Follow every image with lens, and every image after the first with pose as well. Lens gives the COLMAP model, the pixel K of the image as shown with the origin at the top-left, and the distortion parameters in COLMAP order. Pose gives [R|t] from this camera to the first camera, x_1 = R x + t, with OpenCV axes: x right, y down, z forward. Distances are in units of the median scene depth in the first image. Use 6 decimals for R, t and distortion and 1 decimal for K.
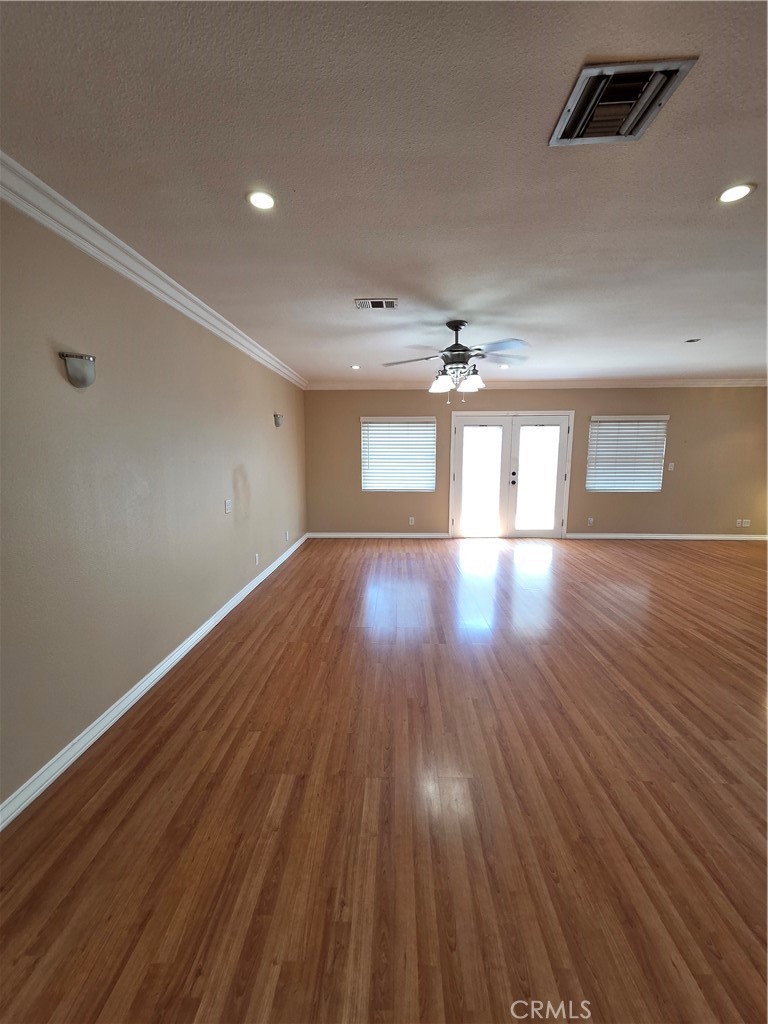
lens RADIAL K [[418.8, 0, 382.6], [0, 418.8, 516.7], [0, 0, 1]] dist [-0.007361, 0.003269]
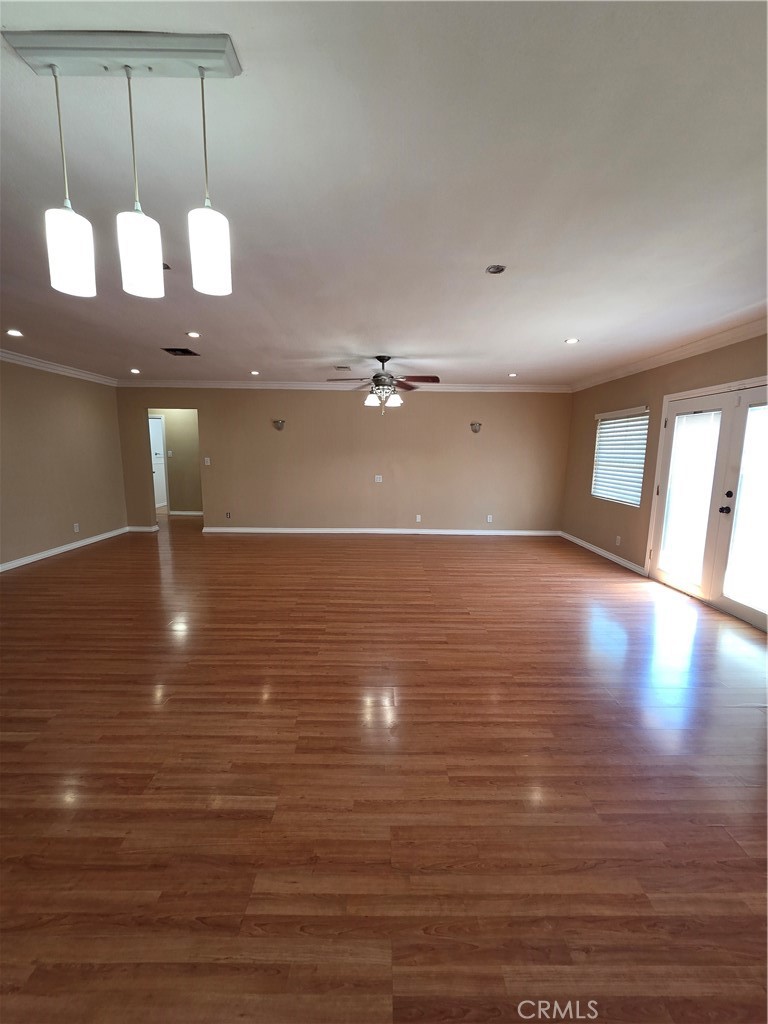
lens RADIAL K [[418.8, 0, 380.2], [0, 418.8, 509.5], [0, 0, 1]] dist [-0.007361, 0.003269]
pose [[0.034164, 0.140841, -0.989443, 1.779072], [-0.165835, 0.977095, 0.133357, -0.167790], [0.985562, 0.159528, 0.056738, 1.084634]]
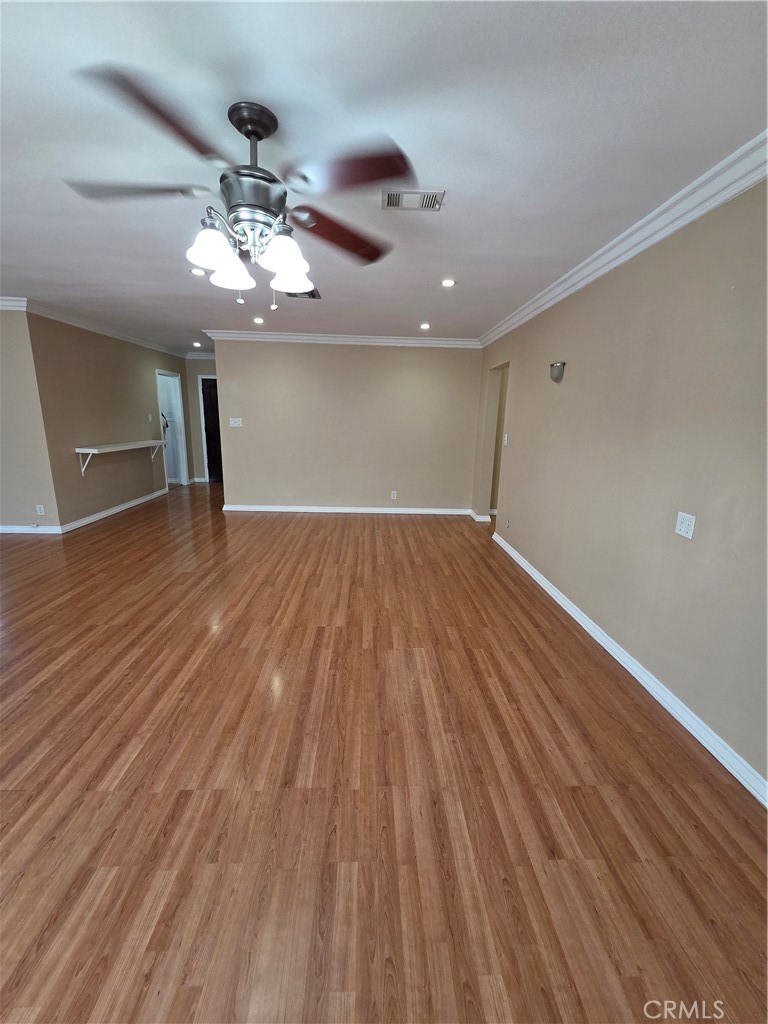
lens RADIAL K [[418.8, 0, 385.7], [0, 418.8, 509.8], [0, 0, 1]] dist [-0.007361, 0.003269]
pose [[-0.996856, -0.007919, -0.078836, 0.075947], [-0.036188, 0.930656, 0.364103, -0.267277], [0.070486, 0.365811, -0.928016, 1.726199]]
